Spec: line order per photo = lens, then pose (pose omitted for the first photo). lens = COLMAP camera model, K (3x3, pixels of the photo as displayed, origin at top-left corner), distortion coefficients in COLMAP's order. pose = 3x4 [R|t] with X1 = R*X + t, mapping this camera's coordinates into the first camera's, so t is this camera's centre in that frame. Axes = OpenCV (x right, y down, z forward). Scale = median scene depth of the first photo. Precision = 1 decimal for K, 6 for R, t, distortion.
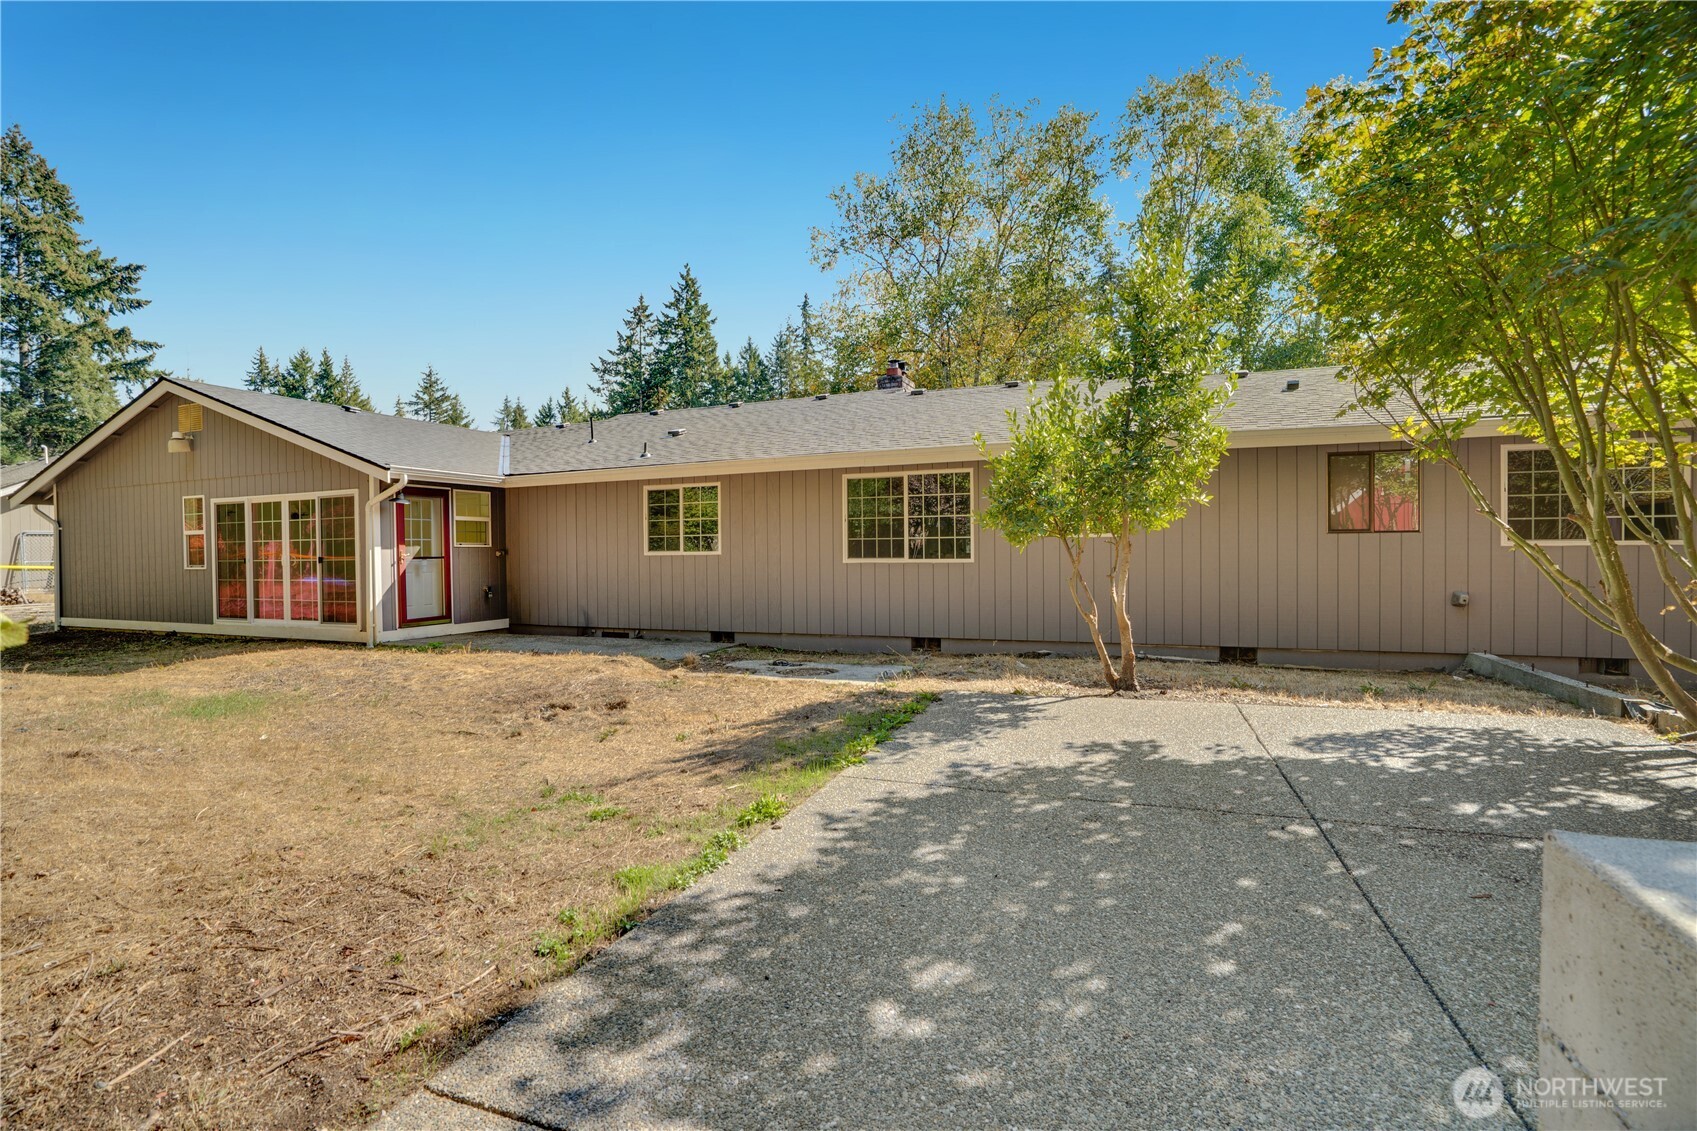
lens RADIAL K [[795.7, 0, 840.7], [0, 795.7, 562.7], [0, 0, 1]] dist [-0.062387, 0.023930]
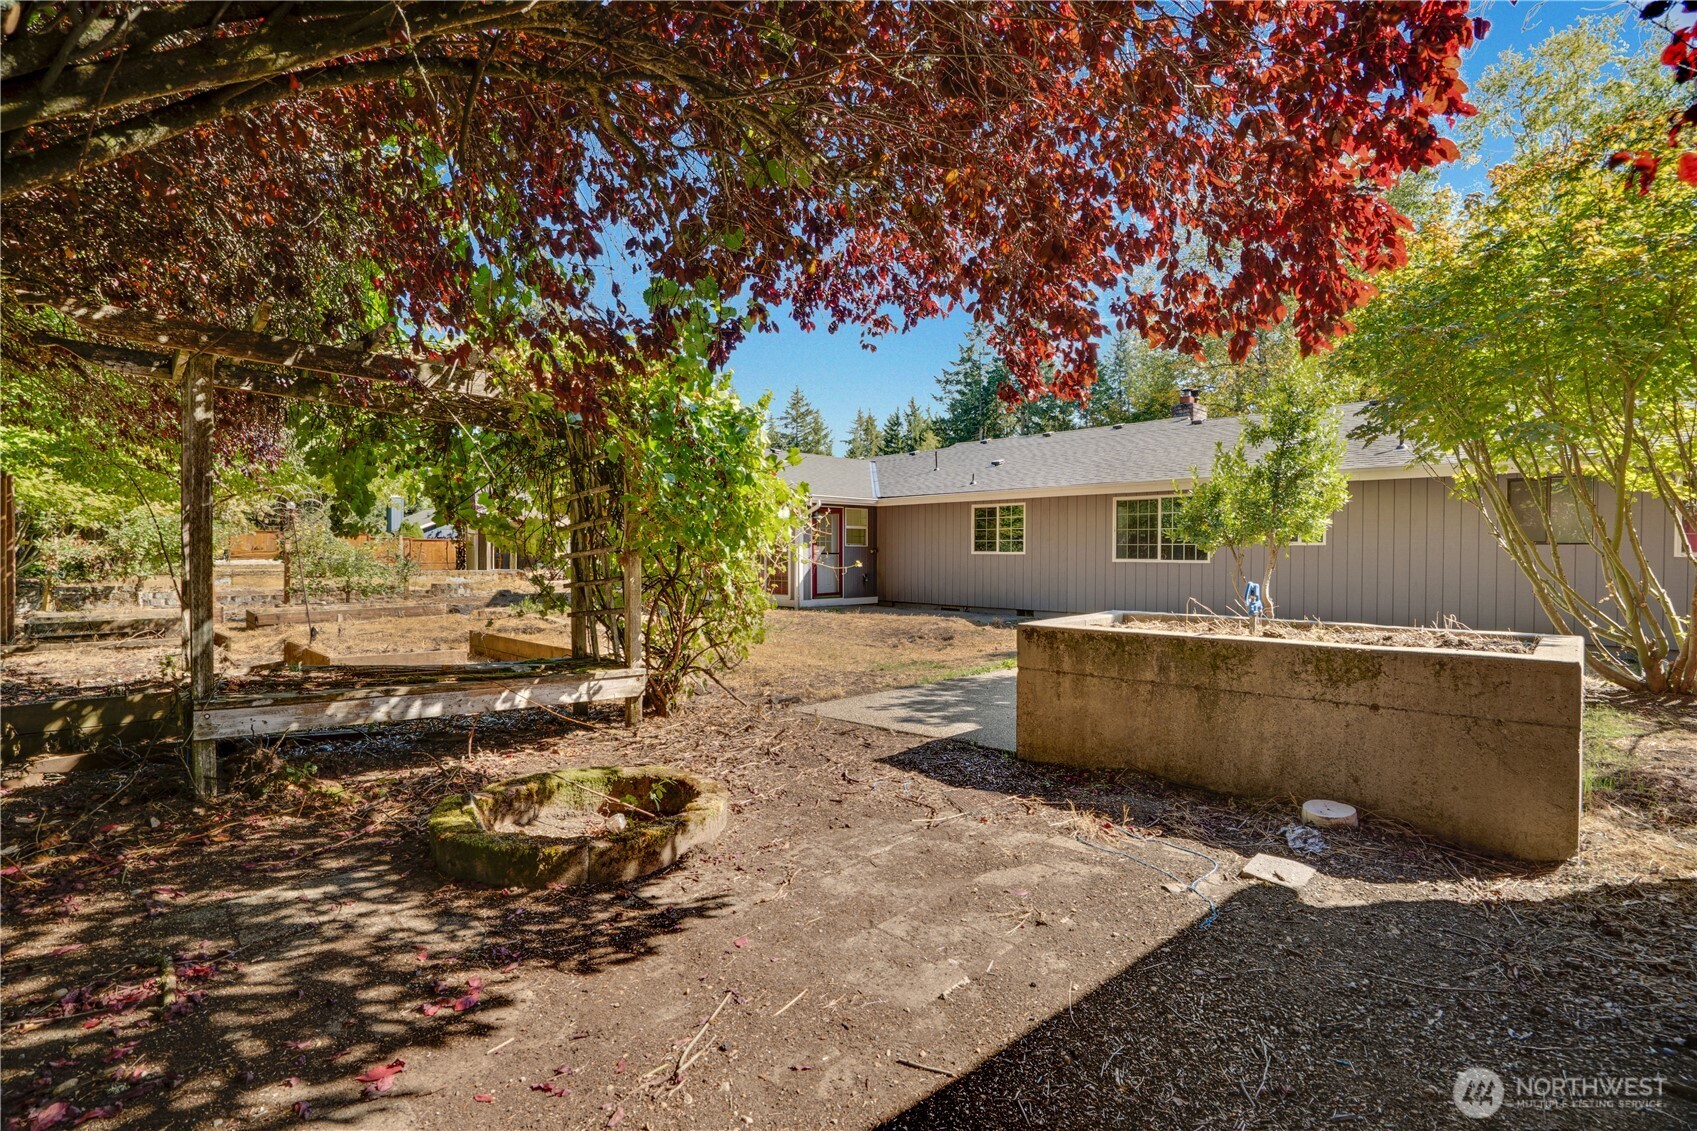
lens RADIAL K [[811.0, 0, 831.9], [0, 811.0, 546.5], [0, 0, 1]] dist [-0.000105, 0.013278]
pose [[0.909649, 0.011233, -0.415227, 0.135942], [-0.018741, 0.999726, -0.014011, 0.002015], [0.414956, 0.020527, 0.909610, -0.448732]]
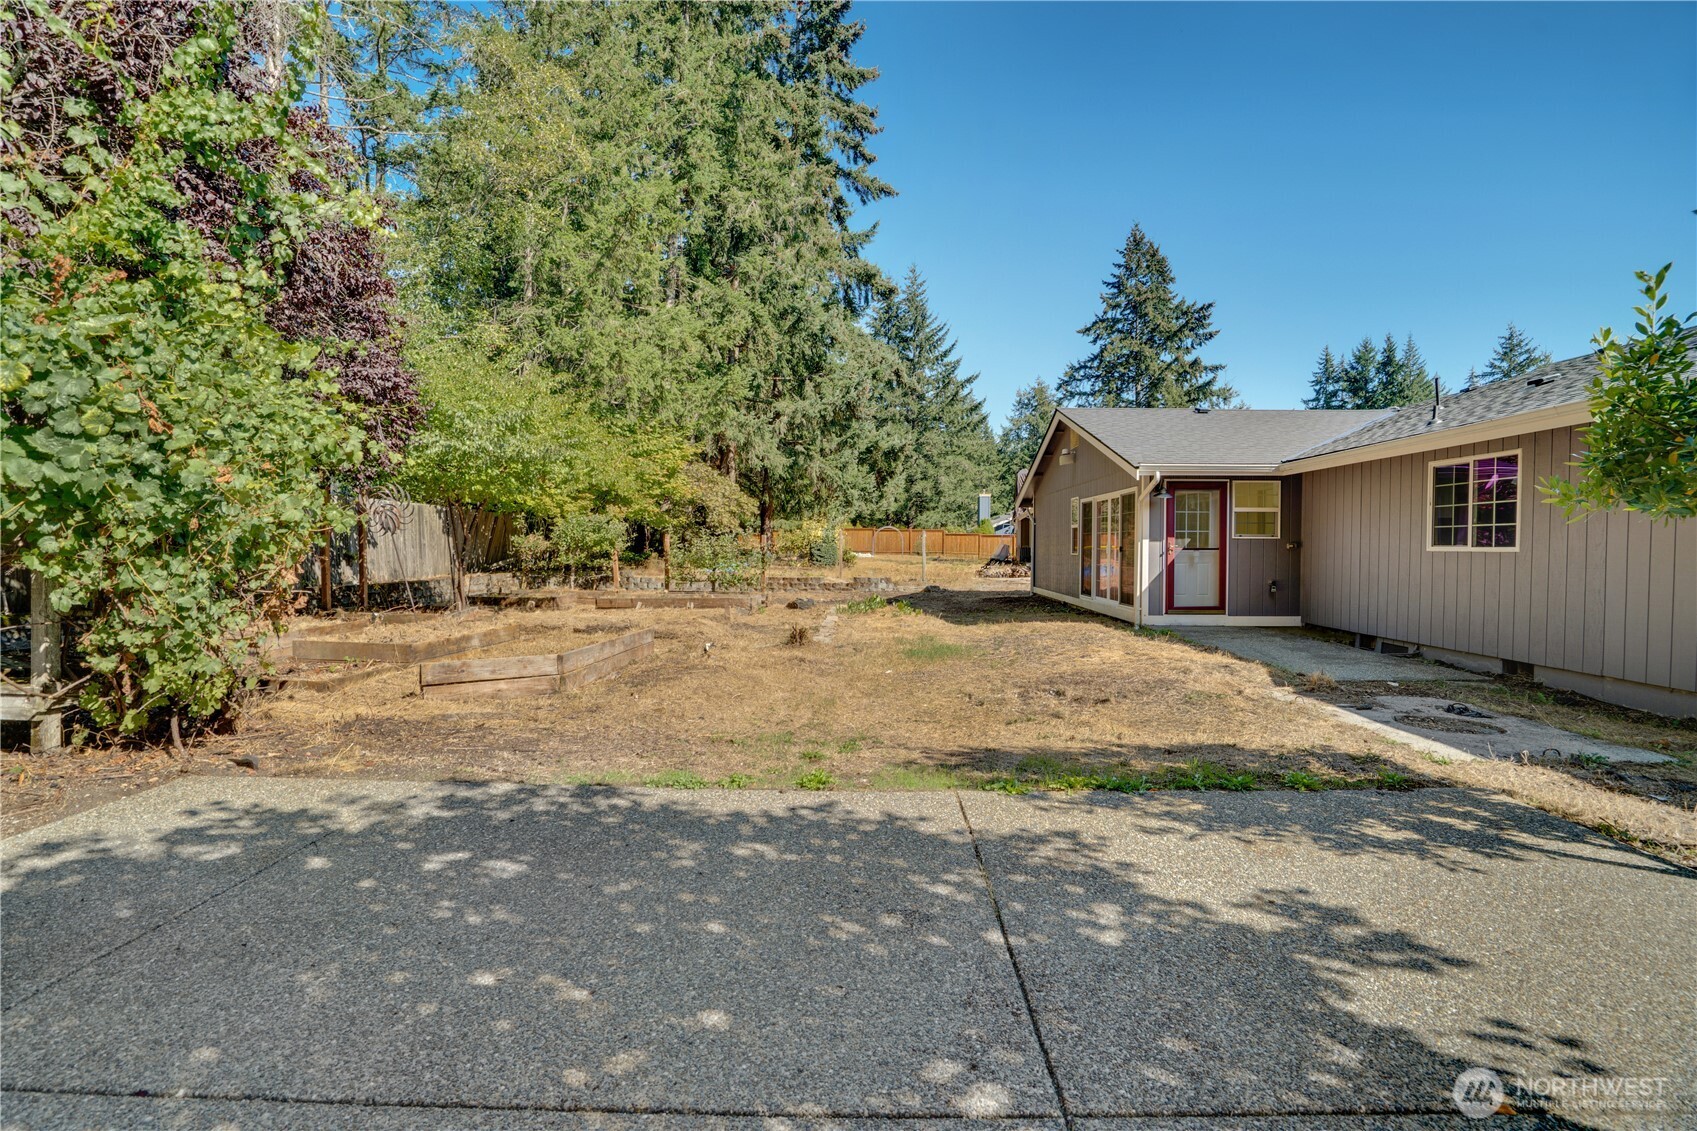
lens RADIAL K [[795.7, 0, 840.7], [0, 795.7, 562.7], [0, 0, 1]] dist [-0.062387, 0.023930]
pose [[0.329105, 0.032063, -0.943749, 0.311908], [-0.019835, 0.999438, 0.027038, -0.007452], [0.944085, 0.009821, 0.329556, 0.221231]]
